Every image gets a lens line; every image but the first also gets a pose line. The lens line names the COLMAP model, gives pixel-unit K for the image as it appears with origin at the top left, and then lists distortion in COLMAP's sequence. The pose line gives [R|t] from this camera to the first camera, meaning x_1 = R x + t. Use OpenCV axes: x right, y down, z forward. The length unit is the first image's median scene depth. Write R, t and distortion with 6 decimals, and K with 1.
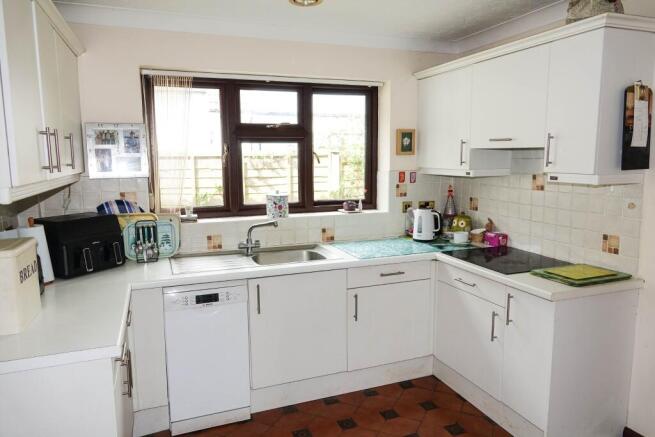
lens RADIAL K [[453.7, 0, 327.5], [0, 453.7, 218.5], [0, 0, 1]] dist [-0.004279, -0.003788]
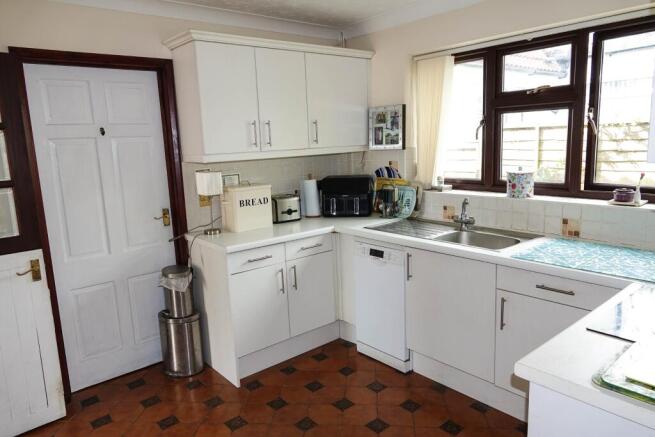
lens RADIAL K [[453.7, 0, 327.5], [0, 453.7, 218.5], [0, 0, 1]] dist [-0.004279, -0.003788]
pose [[0.324770, 0.159297, -0.932282, 0.592750], [-0.090024, 0.986445, 0.137192, -0.049248], [0.941499, 0.039372, 0.334708, 0.356074]]
